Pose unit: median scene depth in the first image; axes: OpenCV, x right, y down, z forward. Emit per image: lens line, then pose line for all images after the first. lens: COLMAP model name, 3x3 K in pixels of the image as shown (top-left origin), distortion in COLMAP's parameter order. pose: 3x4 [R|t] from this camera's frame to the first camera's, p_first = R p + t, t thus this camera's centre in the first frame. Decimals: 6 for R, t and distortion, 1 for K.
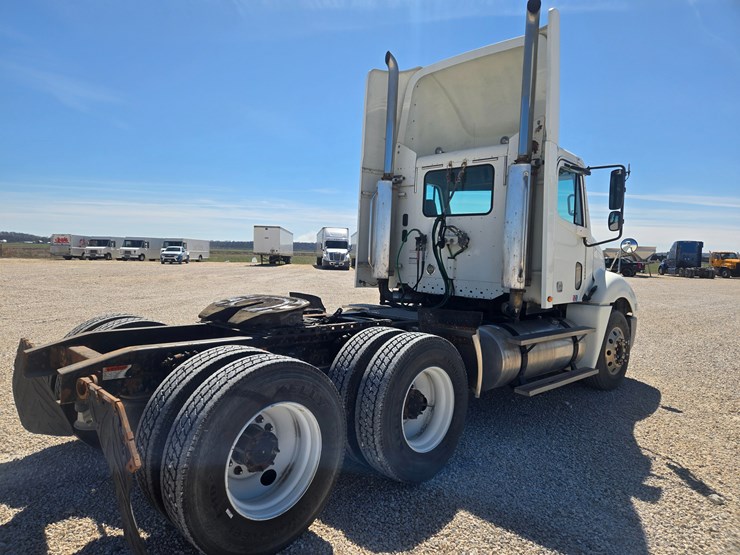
lens RADIAL K [[493.9, 0, 361.3], [0, 493.9, 272.7], [0, 0, 1]] dist [0.075453, -0.050271]
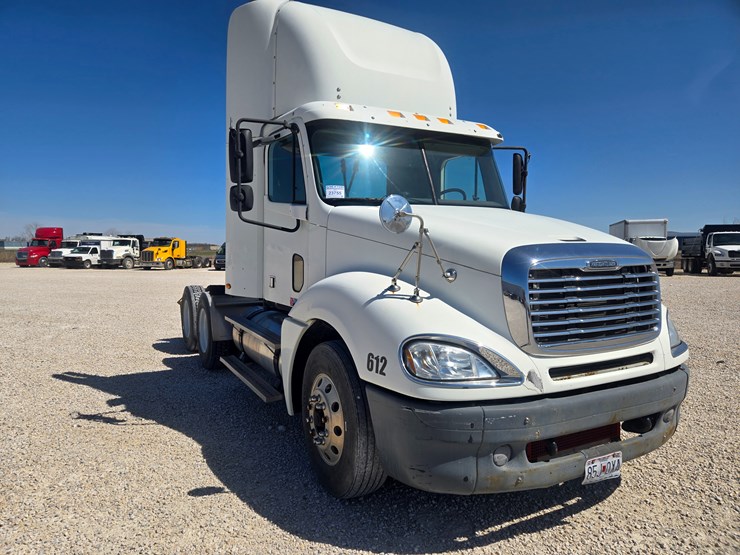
lens RADIAL K [[493.4, 0, 363.0], [0, 493.4, 286.3], [0, 0, 1]] dist [0.081460, -0.053577]
pose [[-0.277512, 0.042245, -0.959793, 1.083895], [-0.048613, 0.997136, 0.057944, -0.019914], [0.959492, 0.062738, -0.274663, 1.274327]]
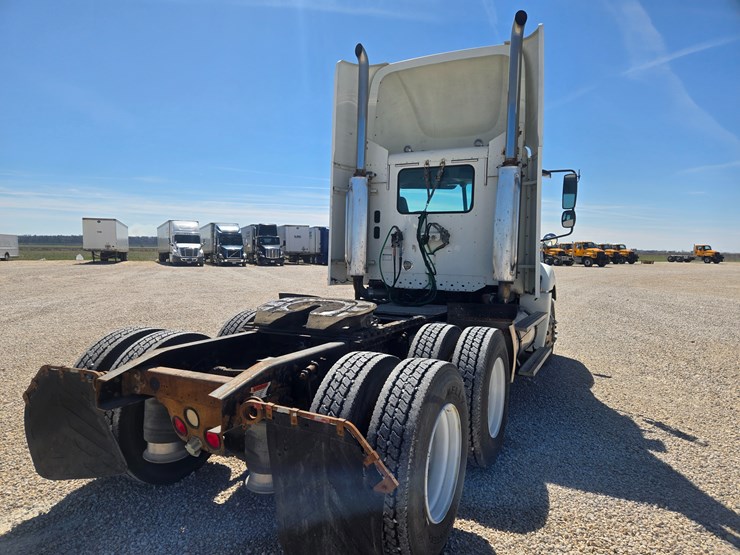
lens RADIAL K [[493.4, 0, 363.0], [0, 493.4, 286.3], [0, 0, 1]] dist [0.081460, -0.053577]
pose [[0.948449, -0.039483, 0.314461, -0.281757], [0.026689, 0.998635, 0.044891, -0.011539], [-0.315804, -0.034184, 0.948208, 0.051055]]
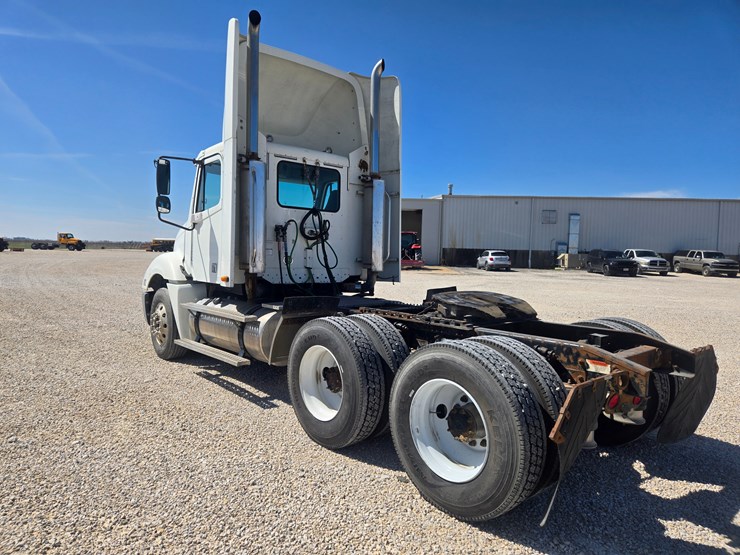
lens RADIAL K [[492.9, 0, 361.7], [0, 492.9, 276.1], [0, 0, 1]] dist [0.082414, -0.061604]
pose [[0.071980, -0.080573, 0.994146, -0.880684], [0.016452, 0.996692, 0.079588, -0.053258], [-0.997270, 0.010627, 0.073068, 0.797386]]
